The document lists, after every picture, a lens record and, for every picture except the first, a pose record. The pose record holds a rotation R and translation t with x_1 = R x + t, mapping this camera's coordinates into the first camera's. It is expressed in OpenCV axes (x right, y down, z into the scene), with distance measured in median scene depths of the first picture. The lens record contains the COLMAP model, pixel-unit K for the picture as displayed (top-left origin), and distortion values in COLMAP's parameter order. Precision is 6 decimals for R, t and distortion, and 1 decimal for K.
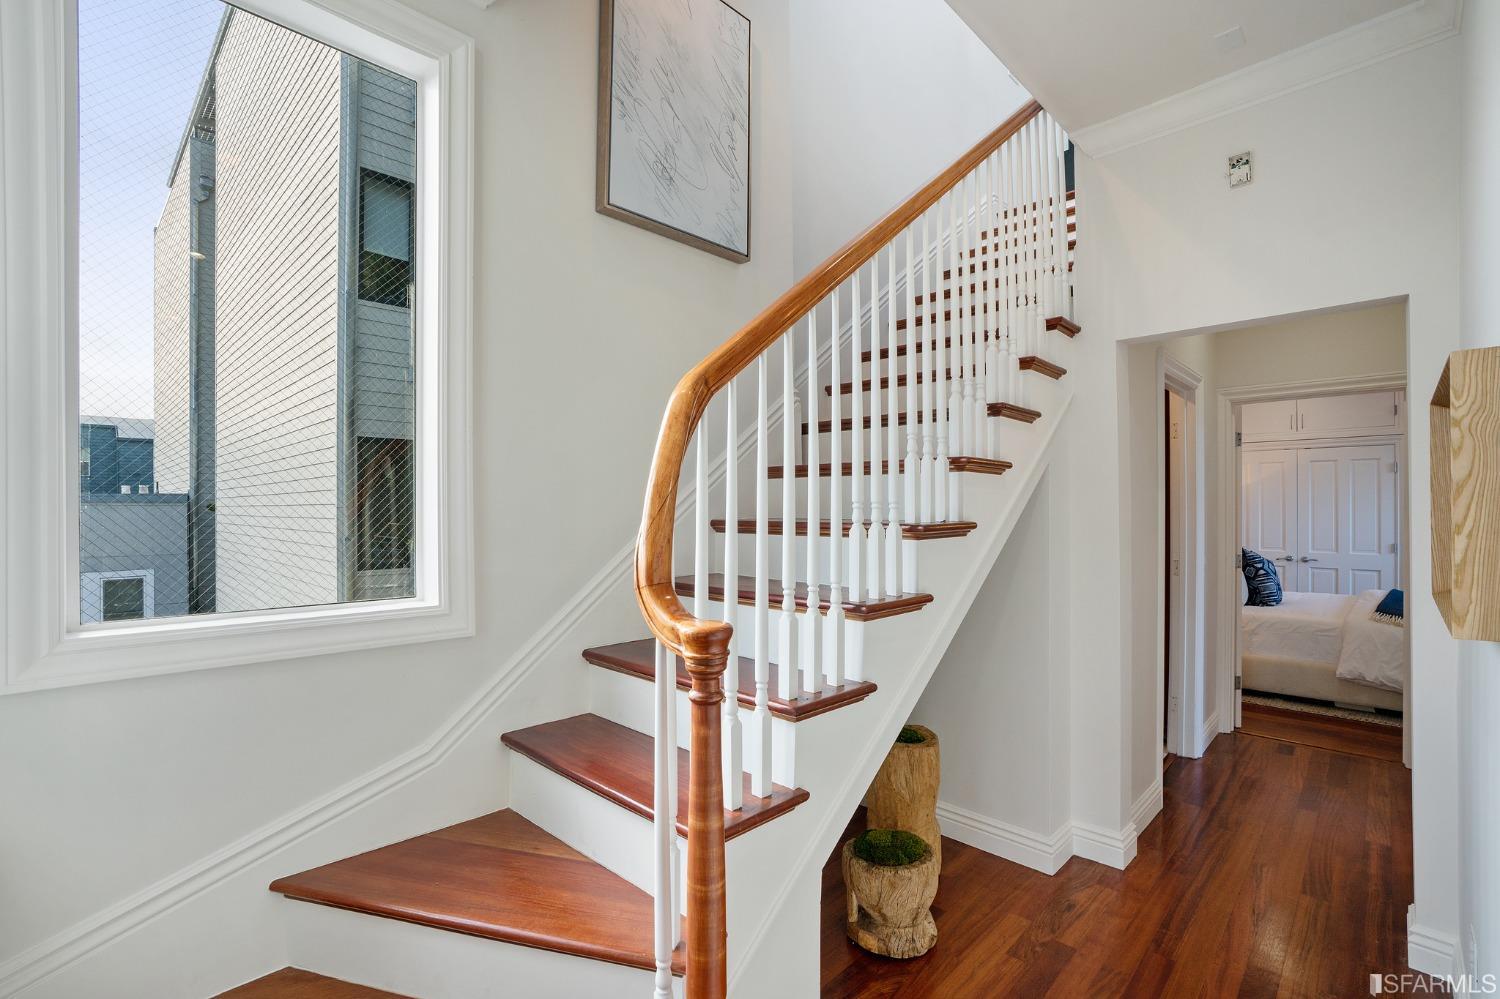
lens RADIAL K [[683.0, 0, 752.1], [0, 683.0, 501.9], [0, 0, 1]] dist [-0.004377, -0.000477]
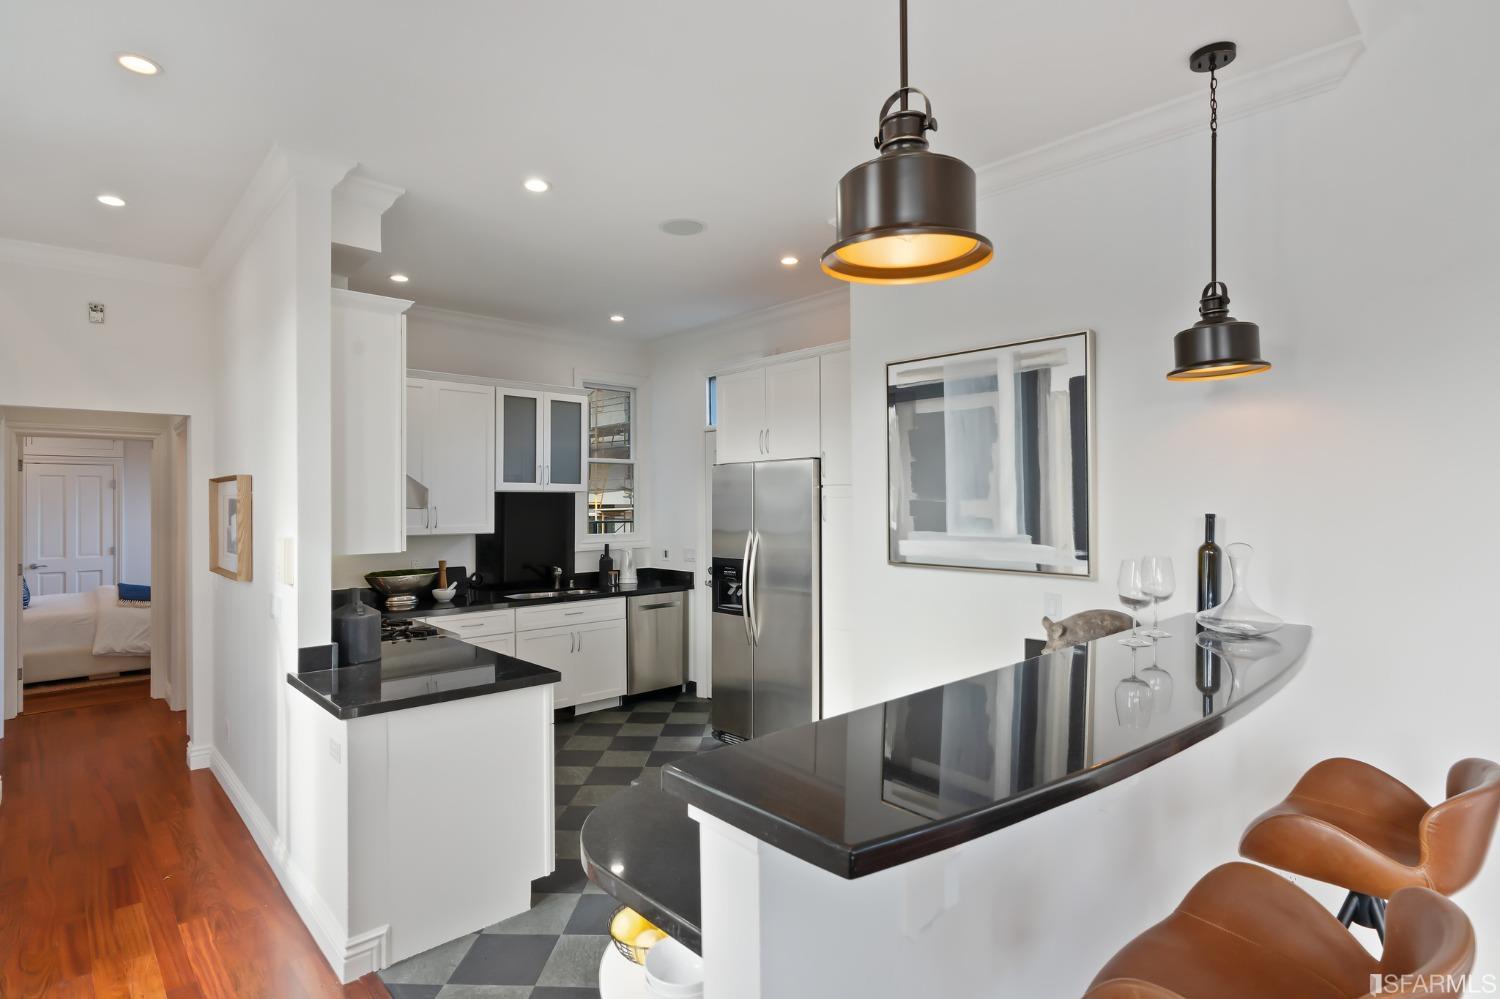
lens RADIAL K [[779.8, 0, 750.9], [0, 779.8, 501.4], [0, 0, 1]] dist [0.001751, 0.000214]
pose [[0.072379, -0.001863, 0.997375, -0.502747], [0.000204, 0.999998, 0.001853, -0.030621], [-0.997377, 0.000069, 0.072379, -0.328047]]
